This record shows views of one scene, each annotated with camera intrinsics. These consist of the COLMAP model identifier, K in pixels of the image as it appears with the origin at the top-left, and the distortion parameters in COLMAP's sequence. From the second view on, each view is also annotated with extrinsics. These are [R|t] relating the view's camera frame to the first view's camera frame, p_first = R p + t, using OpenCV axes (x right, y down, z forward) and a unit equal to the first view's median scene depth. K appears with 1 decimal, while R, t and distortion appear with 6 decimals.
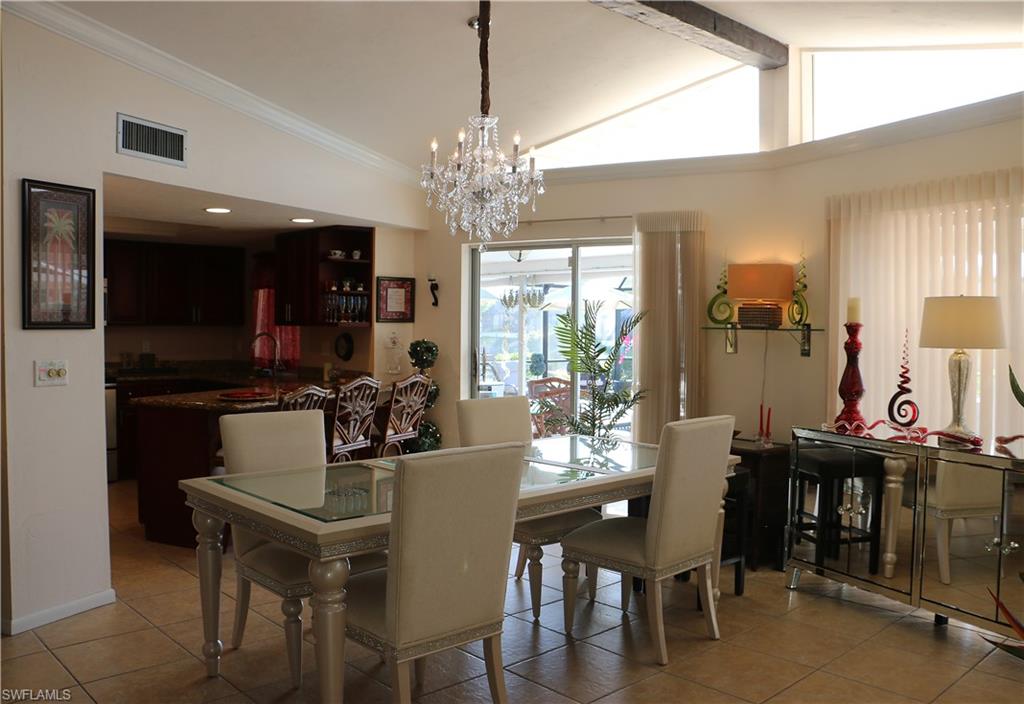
lens RADIAL K [[862.7, 0, 532.2], [0, 862.7, 354.6], [0, 0, 1]] dist [-0.190699, 0.152832]
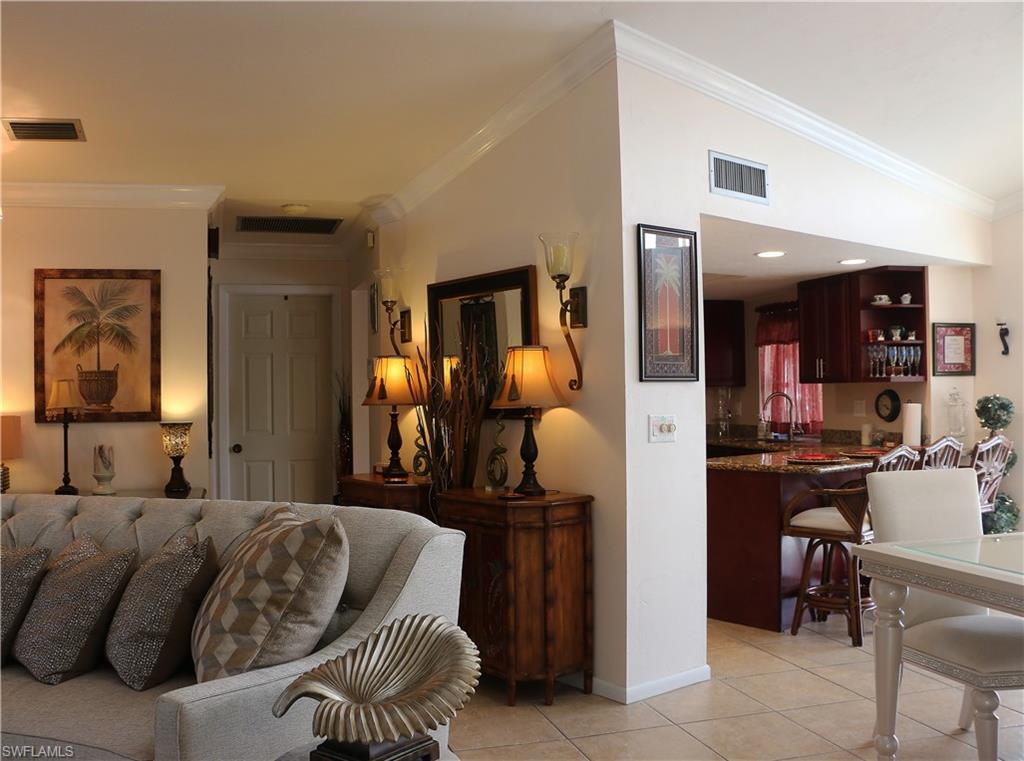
lens RADIAL K [[933.4, 0, 444.5], [0, 933.4, 382.4], [0, 0, 1]] dist [-0.196314, 0.165668]
pose [[0.862830, -0.026248, -0.504813, -0.156549], [0.001348, 0.998767, -0.049628, 0.012831], [0.505493, 0.042140, 0.861801, -0.019719]]
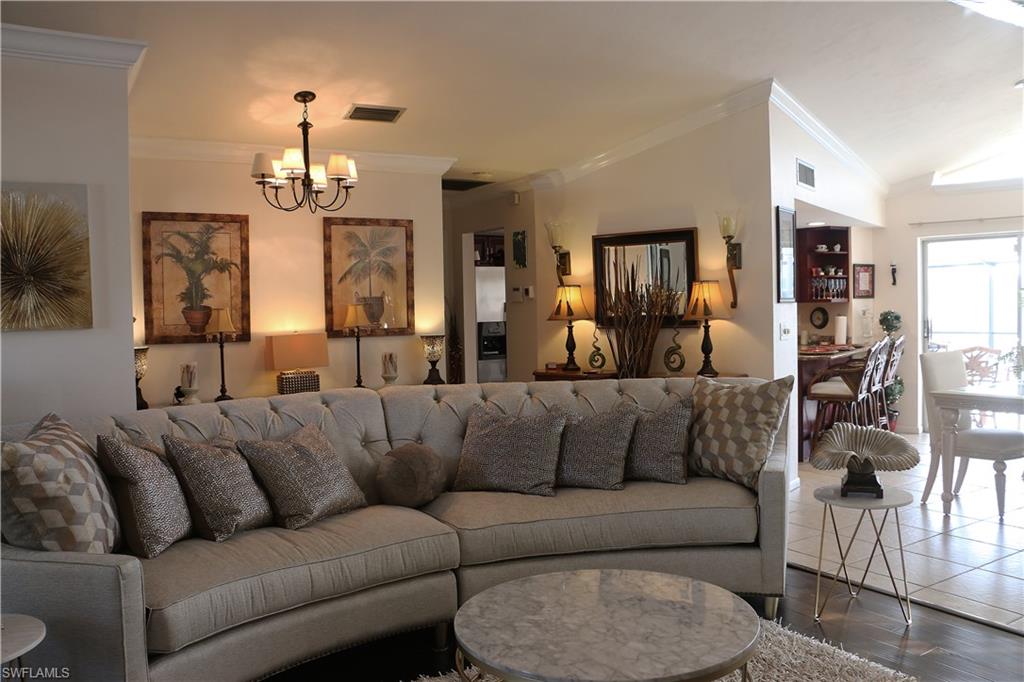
lens RADIAL K [[839.6, 0, 512.0], [0, 839.6, 341.0], [0, 0, 1]] dist [-0.195938, 0.169629]
pose [[0.977070, -0.024300, -0.211528, -0.443979], [0.024496, 0.999698, -0.001693, 0.017977], [0.211505, -0.003527, 0.977371, -0.355332]]
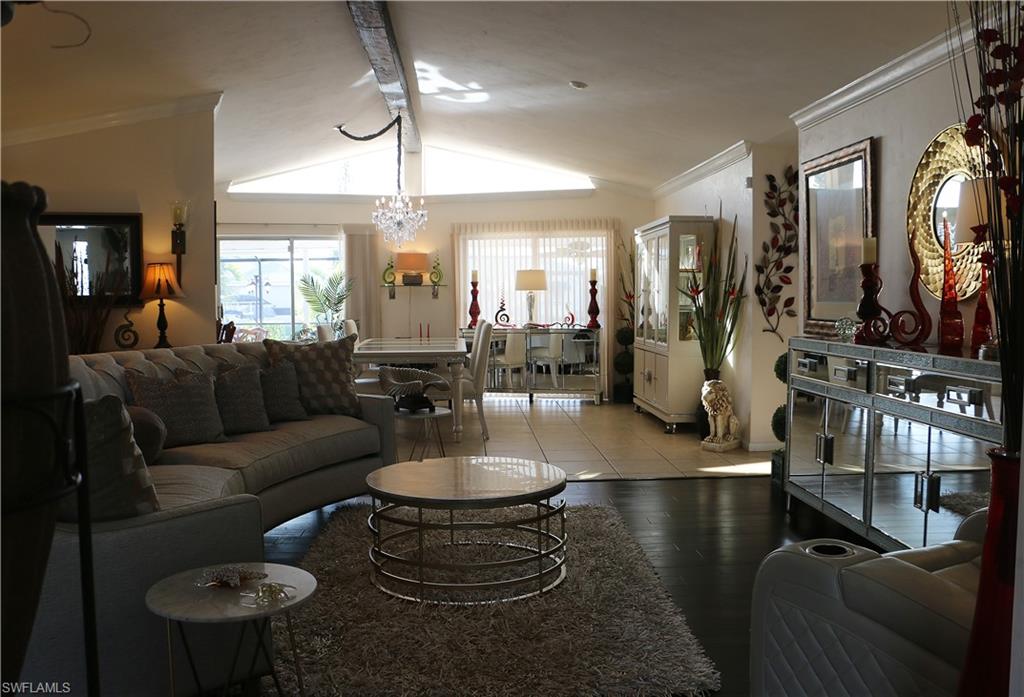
lens RADIAL K [[865.2, 0, 512.0], [0, 865.2, 348.5], [0, 0, 1]] dist [-0.104391, 0.003769]
pose [[0.649816, -0.060829, 0.757653, -0.921670], [0.043101, 0.998138, 0.043170, 0.031695], [-0.758868, 0.004603, 0.651228, -0.405894]]
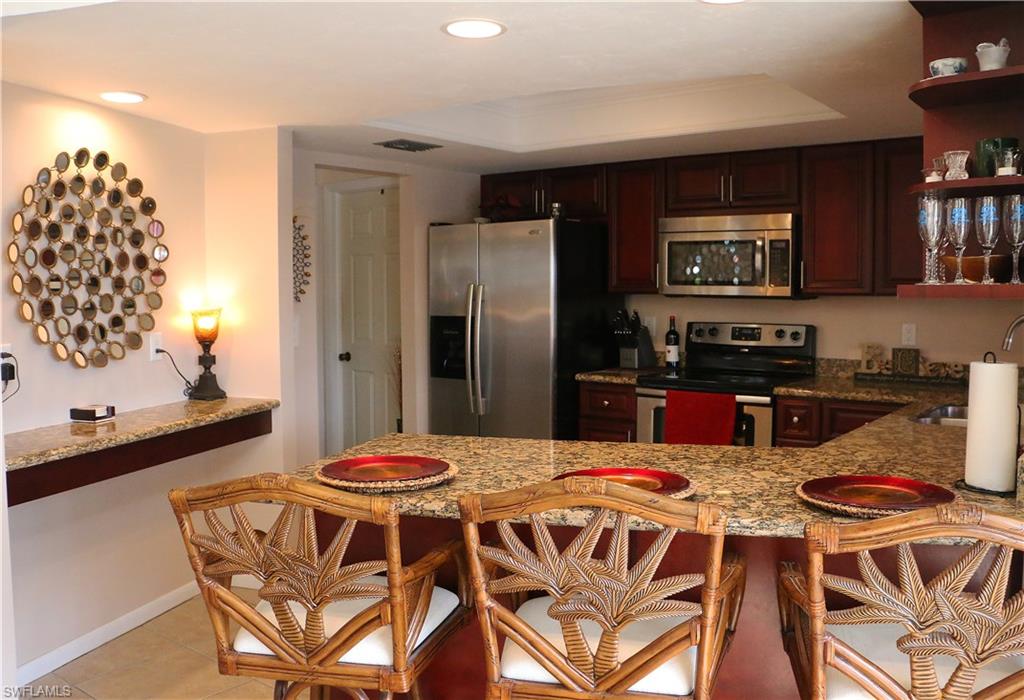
lens RADIAL K [[865.2, 0, 512.0], [0, 865.2, 350.0], [0, 0, 1]] dist [-0.104391, 0.003769]
pose [[0.157084, 0.056665, -0.985958, 0.054433], [-0.028811, 0.998191, 0.052778, -0.026305], [0.987165, 0.020116, 0.158433, 0.808895]]
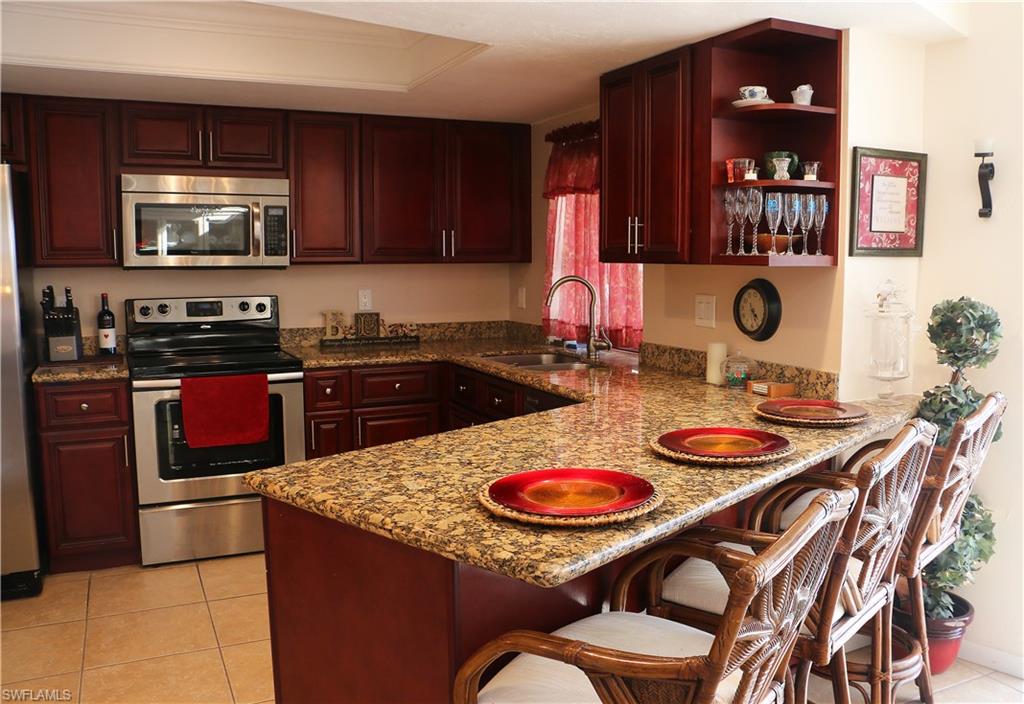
lens RADIAL K [[862.7, 0, 532.2], [0, 862.7, 354.6], [0, 0, 1]] dist [-0.190699, 0.152832]
pose [[0.953759, 0.023108, -0.299684, -0.210653], [-0.000128, 0.997072, 0.076474, -0.021371], [0.300574, -0.072900, 0.950968, 0.569462]]
